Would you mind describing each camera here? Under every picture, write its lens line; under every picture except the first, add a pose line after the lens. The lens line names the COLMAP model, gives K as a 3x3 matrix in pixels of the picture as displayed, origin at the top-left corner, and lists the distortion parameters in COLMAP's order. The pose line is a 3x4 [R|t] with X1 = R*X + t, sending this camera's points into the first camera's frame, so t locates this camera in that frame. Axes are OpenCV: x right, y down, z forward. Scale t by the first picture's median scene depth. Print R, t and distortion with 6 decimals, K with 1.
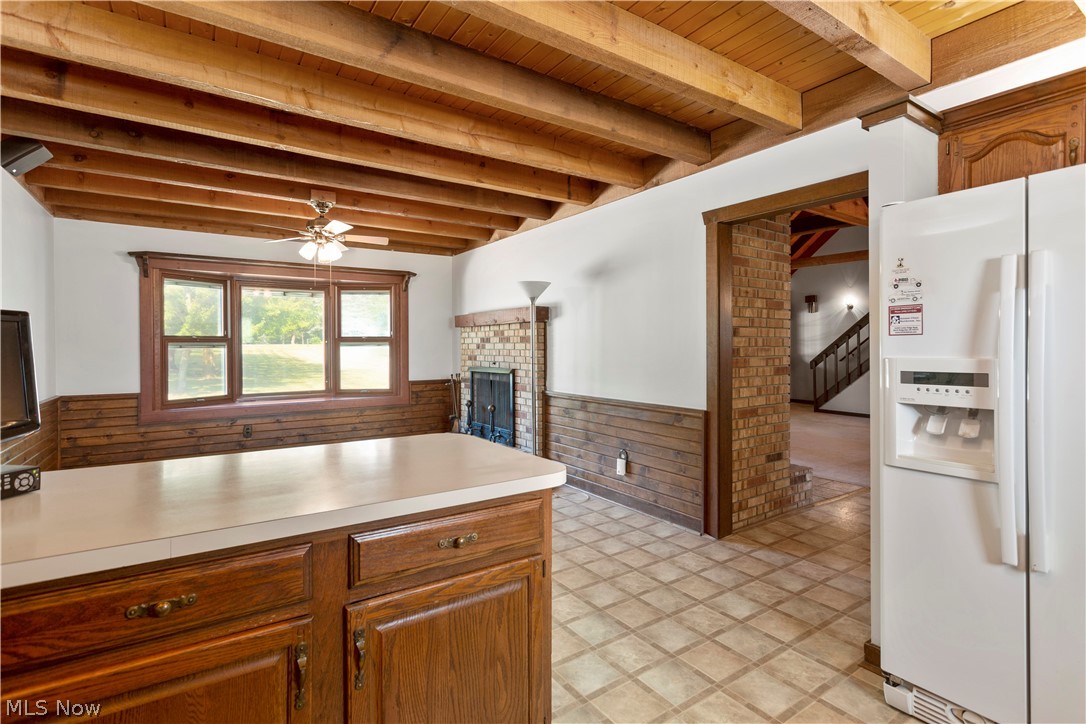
lens RADIAL K [[526.4, 0, 543.0], [0, 526.4, 351.2], [0, 0, 1]] dist [0.018128, -0.000376]
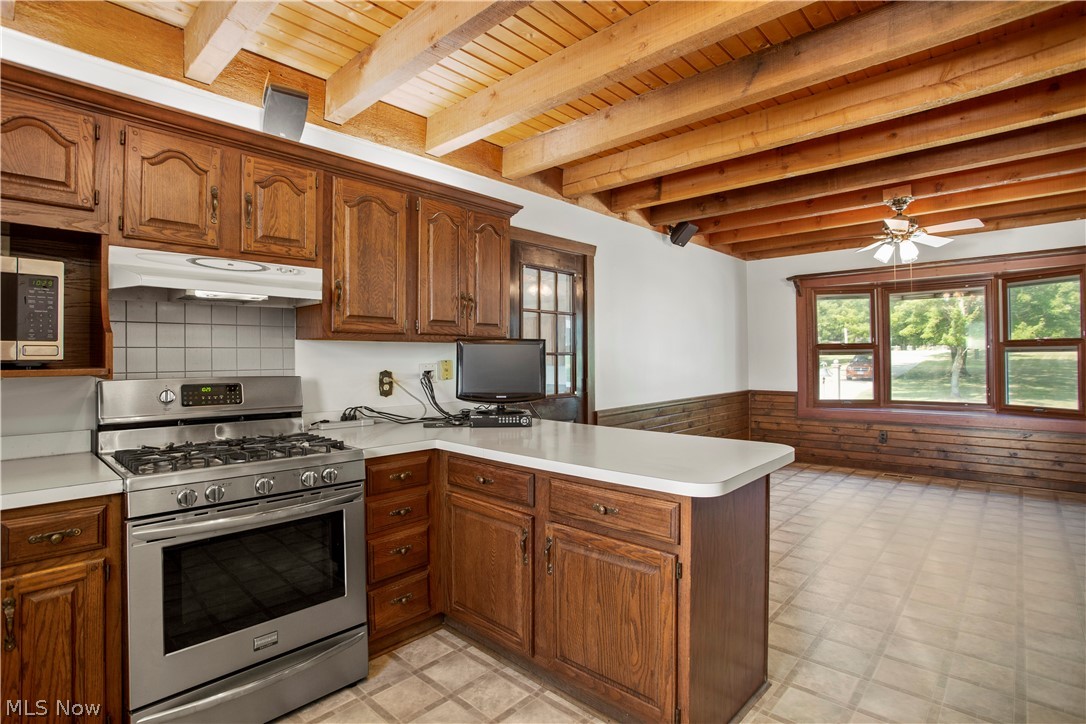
lens RADIAL K [[534.9, 0, 543.0], [0, 534.9, 362.0], [0, 0, 1]] dist [-0.055590, 0.000064]
pose [[0.228553, 0.009675, -0.973483, 0.302655], [0.000076, 0.999950, 0.009956, -0.002459], [0.973532, -0.002349, 0.228541, 0.161691]]
